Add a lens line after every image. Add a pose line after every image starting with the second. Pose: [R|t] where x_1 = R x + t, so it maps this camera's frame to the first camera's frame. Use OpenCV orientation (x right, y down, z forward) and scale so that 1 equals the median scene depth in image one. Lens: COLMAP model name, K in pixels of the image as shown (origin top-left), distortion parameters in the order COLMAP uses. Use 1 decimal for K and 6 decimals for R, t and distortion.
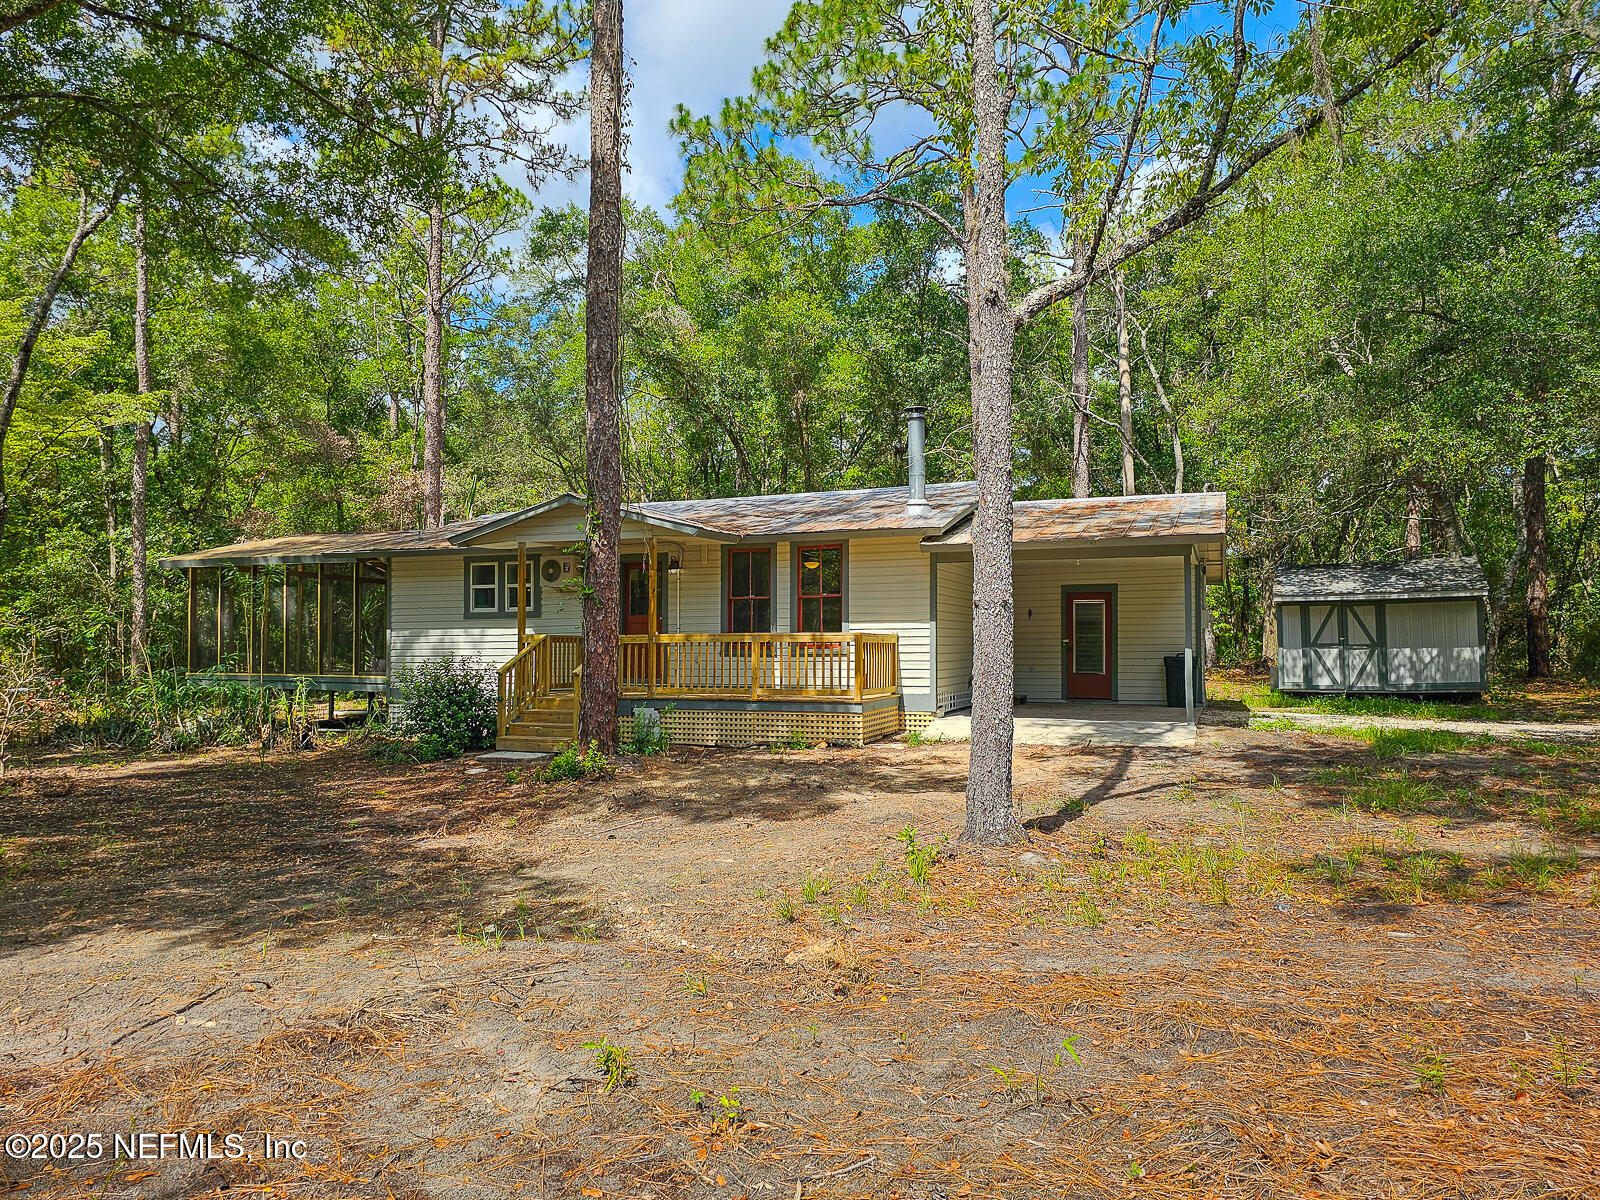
lens RADIAL K [[1100.1, 0, 800.0], [0, 1100.1, 600.0], [0, 0, 1]] dist [0.047100, -0.000267]
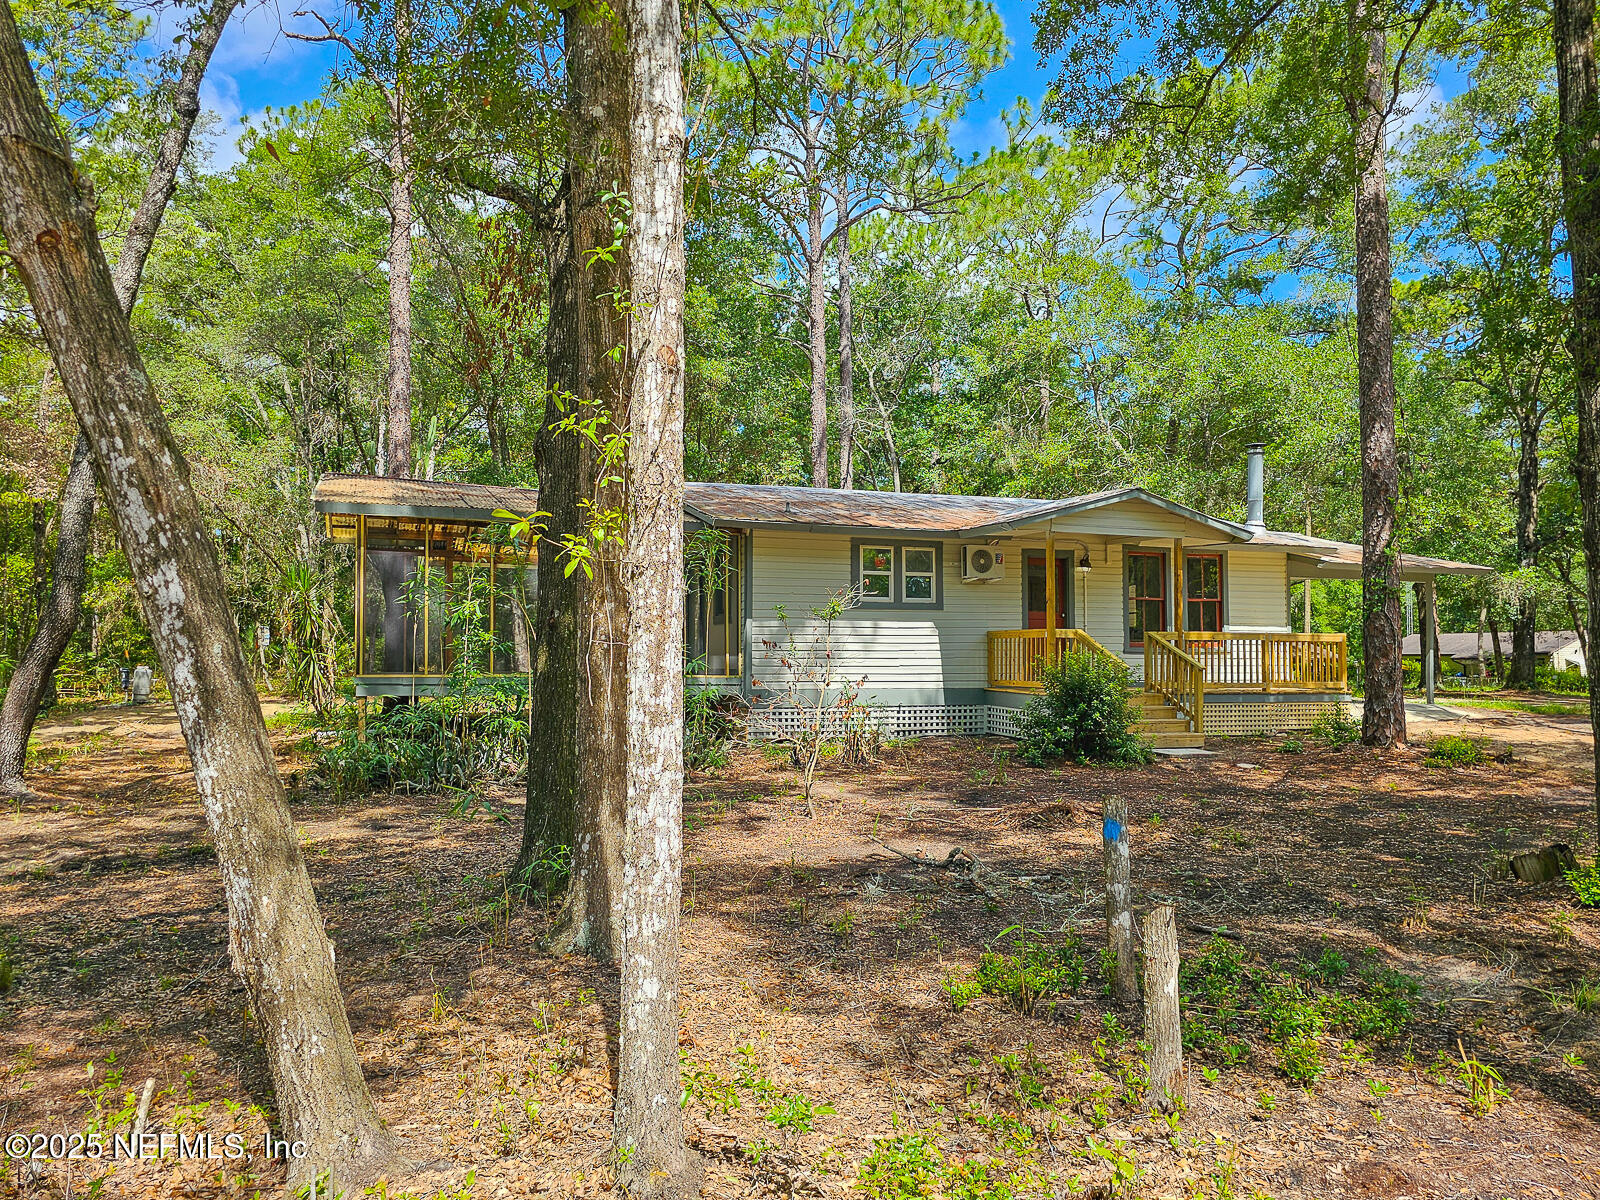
lens RADIAL K [[1093.5, 0, 800.0], [0, 1093.5, 600.0], [0, 0, 1]] dist [0.057808, -0.000201]
pose [[0.748320, 0.038264, 0.662234, -0.904639], [-0.034937, 0.999223, -0.018258, 0.027451], [-0.662418, -0.009474, 0.749075, 0.381308]]
